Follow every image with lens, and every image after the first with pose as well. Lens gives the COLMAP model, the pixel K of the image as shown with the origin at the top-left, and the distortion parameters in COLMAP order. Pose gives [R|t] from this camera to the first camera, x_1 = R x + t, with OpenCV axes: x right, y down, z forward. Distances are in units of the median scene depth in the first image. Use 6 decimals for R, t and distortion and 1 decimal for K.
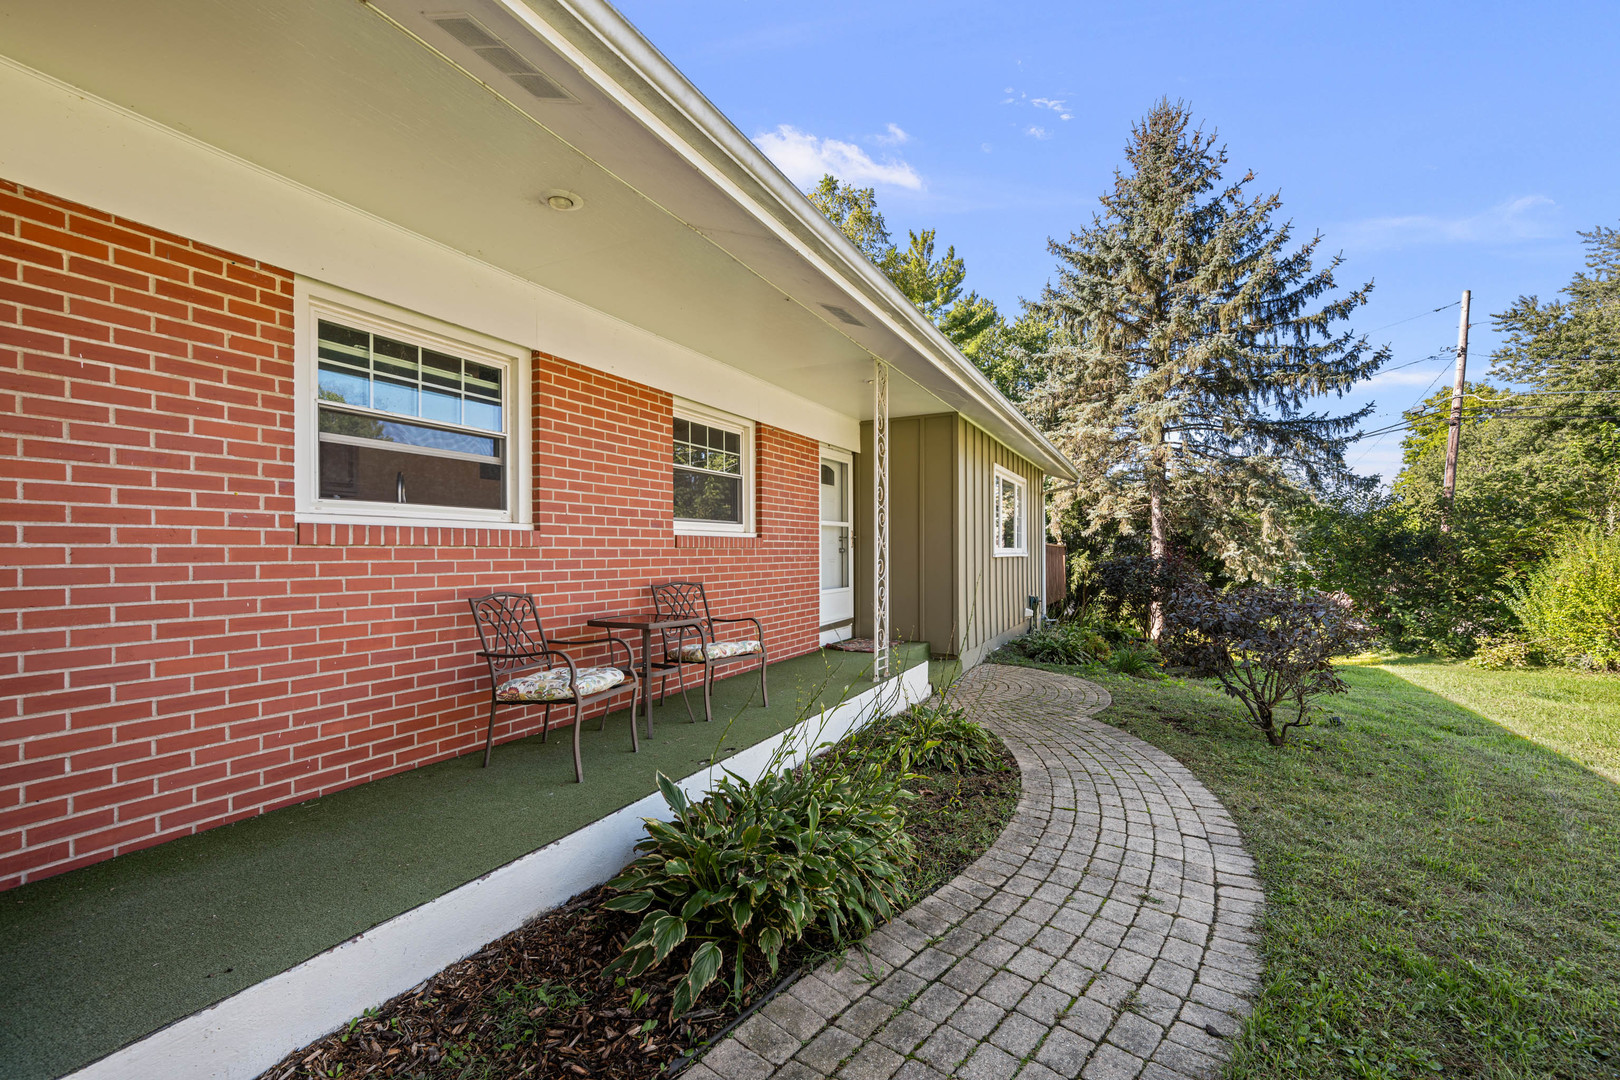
lens RADIAL K [[677.8, 0, 807.3], [0, 677.8, 547.5], [0, 0, 1]] dist [0.002761, -0.000146]
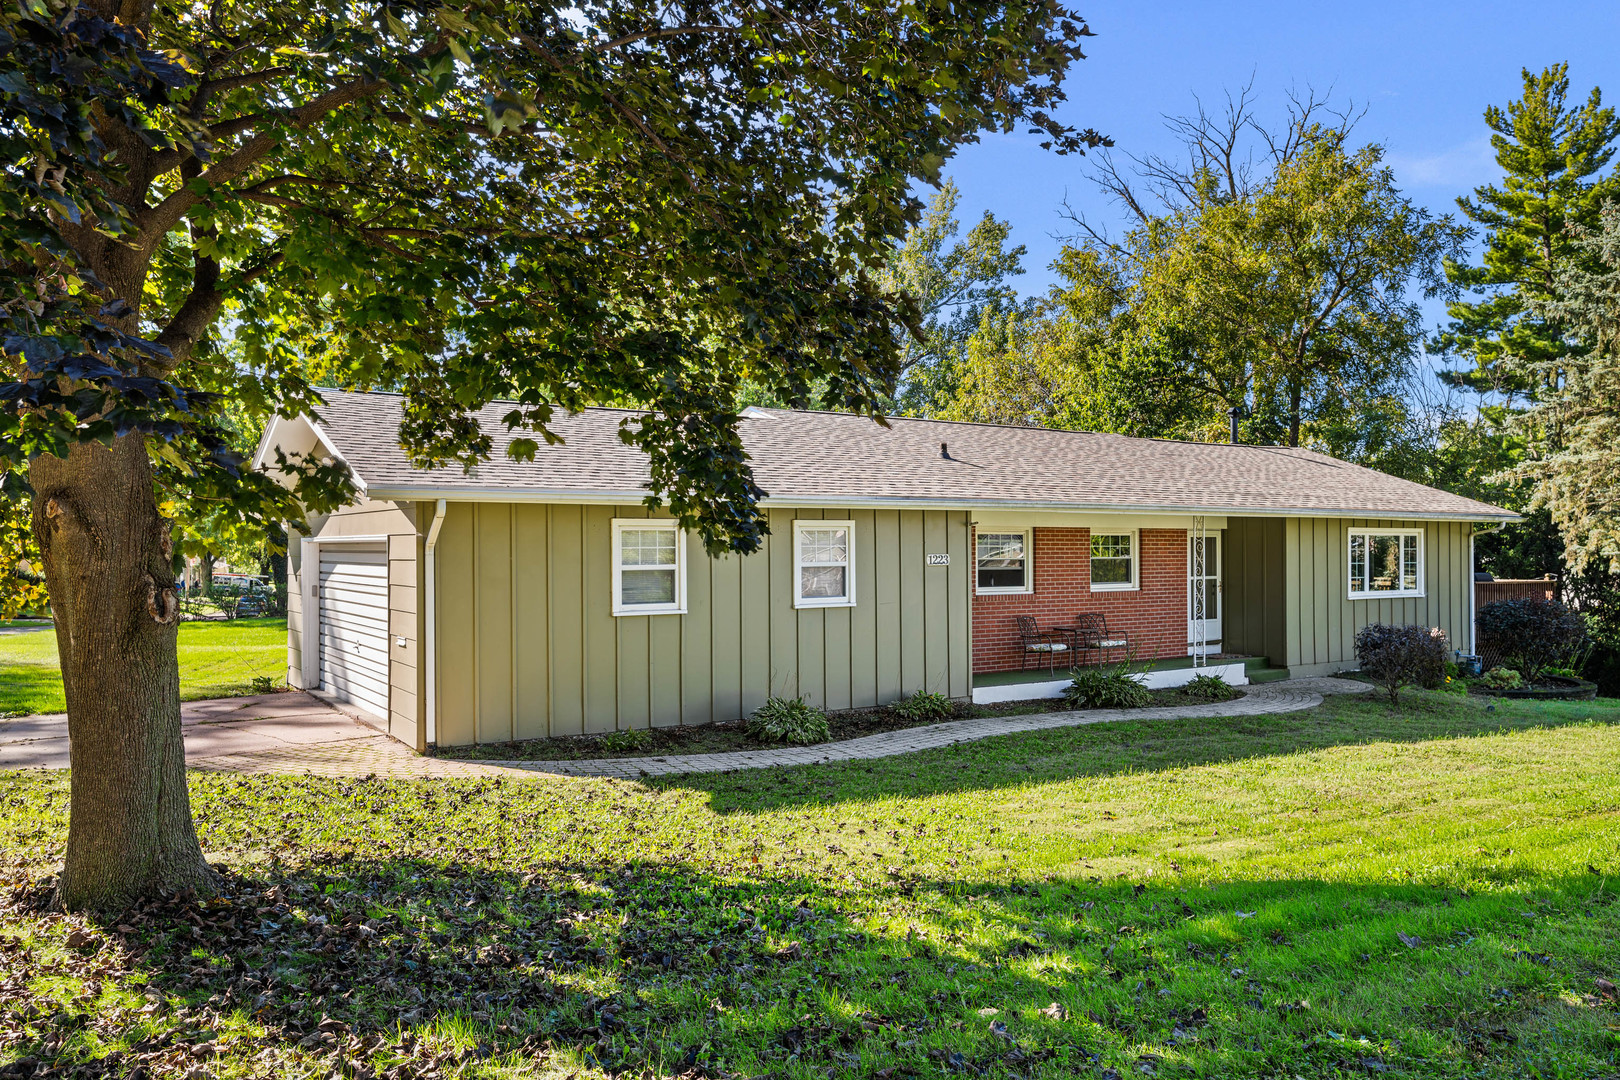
lens RADIAL K [[1106.6, 0, 810.8], [0, 1106.6, 541.6], [0, 0, 1]] dist [0.008301, 0.002836]
pose [[0.874711, -0.001021, -0.484644, 0.731462], [0.000797, 0.999999, -0.000670, -0.177091], [0.484644, 0.000200, 0.874711, -2.515706]]
